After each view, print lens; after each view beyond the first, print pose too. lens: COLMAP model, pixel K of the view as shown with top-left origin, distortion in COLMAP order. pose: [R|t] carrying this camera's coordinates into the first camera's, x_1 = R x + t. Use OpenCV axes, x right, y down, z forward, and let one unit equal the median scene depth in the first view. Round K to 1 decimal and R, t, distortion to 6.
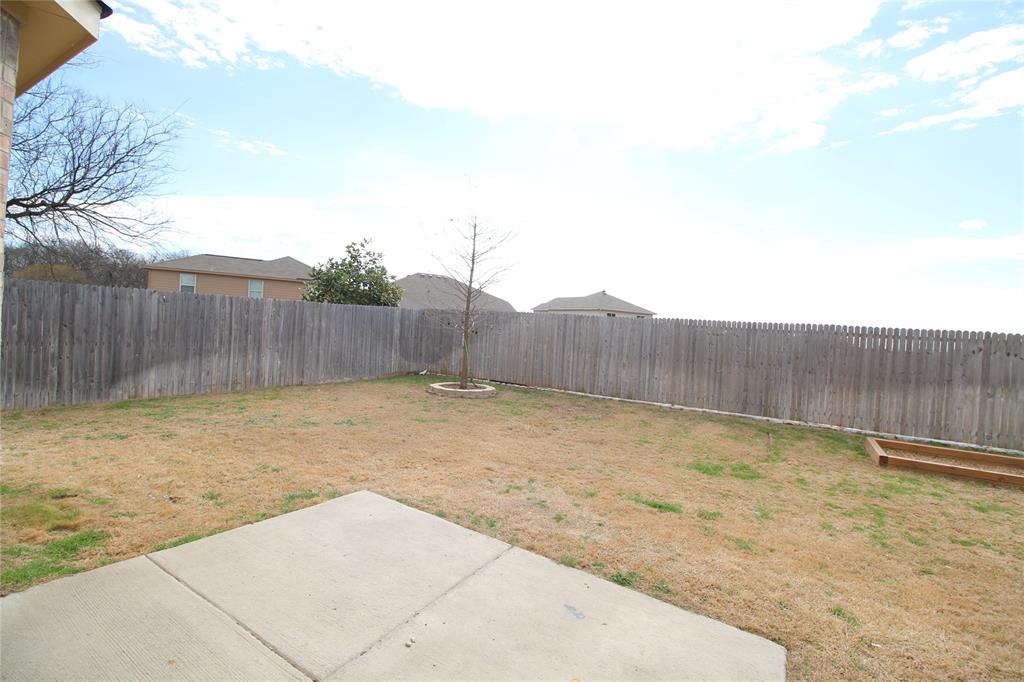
lens RADIAL K [[475.8, 0, 512.2], [0, 475.8, 334.3], [0, 0, 1]] dist [0.000584, -0.011419]
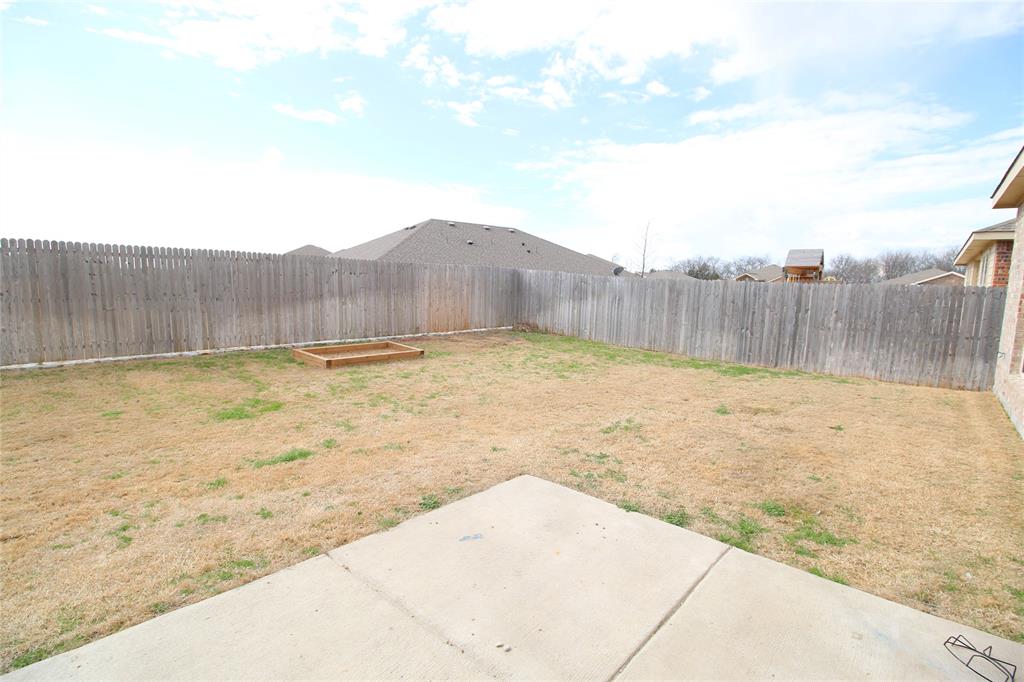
lens RADIAL K [[475.8, 0, 512.2], [0, 475.8, 334.3], [0, 0, 1]] dist [0.000584, -0.011419]
pose [[0.178265, -0.166294, 0.969829, -0.267769], [-0.004780, 0.985458, 0.169853, -0.021508], [-0.983971, -0.034915, 0.174877, 0.232639]]
